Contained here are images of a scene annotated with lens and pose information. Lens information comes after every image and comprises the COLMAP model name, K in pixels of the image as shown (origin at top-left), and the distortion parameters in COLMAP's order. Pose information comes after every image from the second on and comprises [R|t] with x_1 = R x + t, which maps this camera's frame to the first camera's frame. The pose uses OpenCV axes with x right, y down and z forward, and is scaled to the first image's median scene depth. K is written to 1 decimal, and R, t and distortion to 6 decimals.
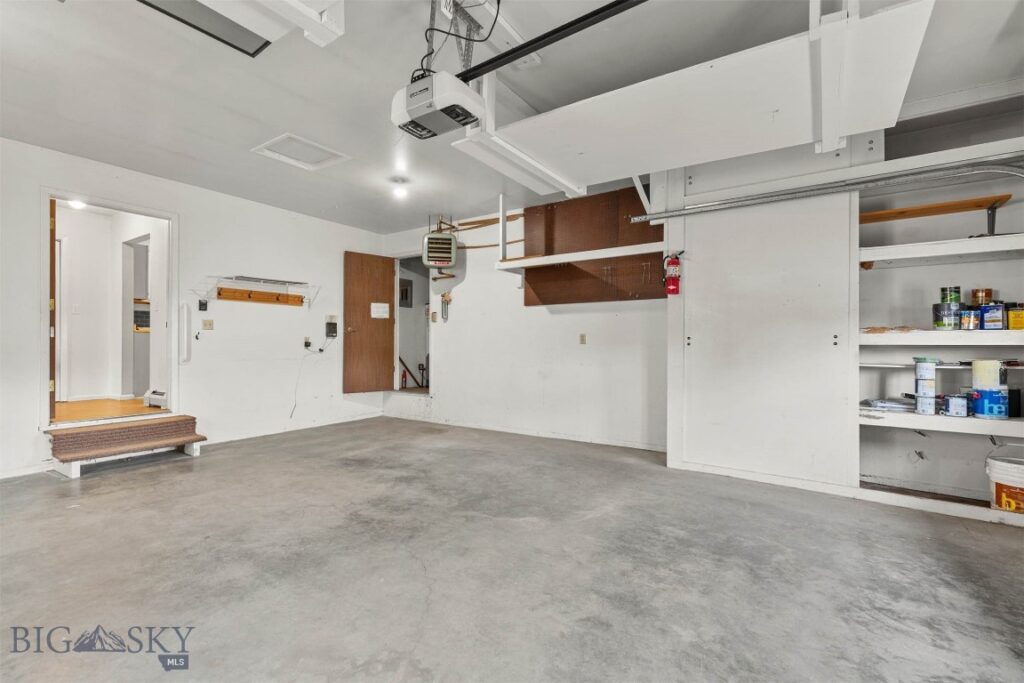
lens RADIAL K [[462.6, 0, 511.5], [0, 462.6, 344.3], [0, 0, 1]] dist [0.007380, -0.001639]
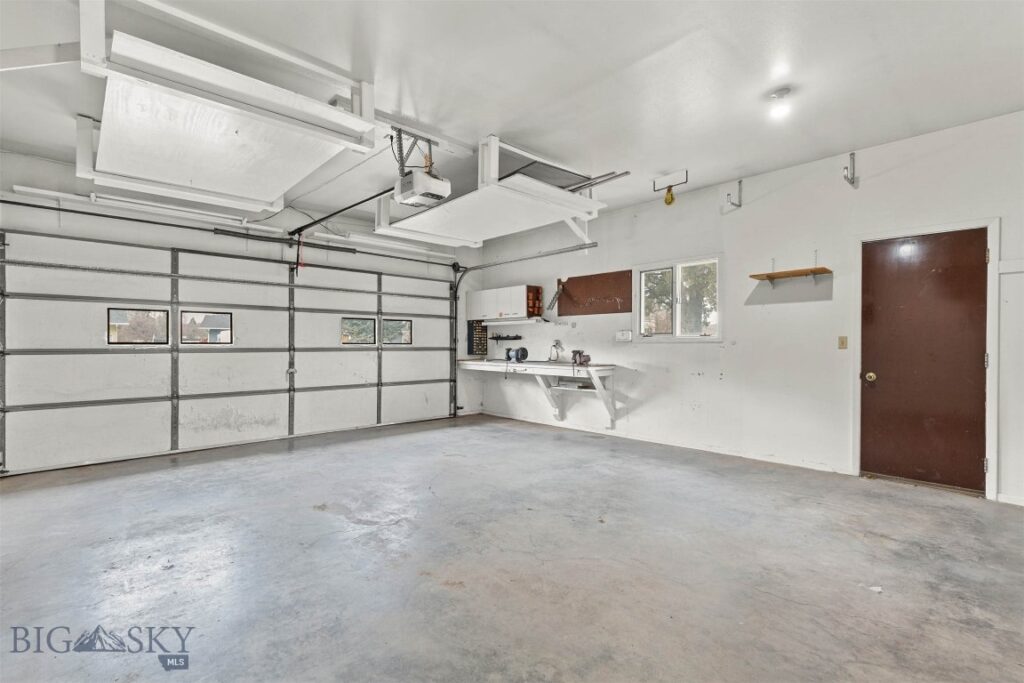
lens RADIAL K [[462.6, 0, 511.9], [0, 462.6, 344.1], [0, 0, 1]] dist [0.007380, -0.001639]
pose [[-0.976137, -0.002887, 0.217139, -0.657527], [-0.003710, 0.999987, -0.003383, -0.001253], [-0.217126, -0.004108, -0.976135, 2.034899]]
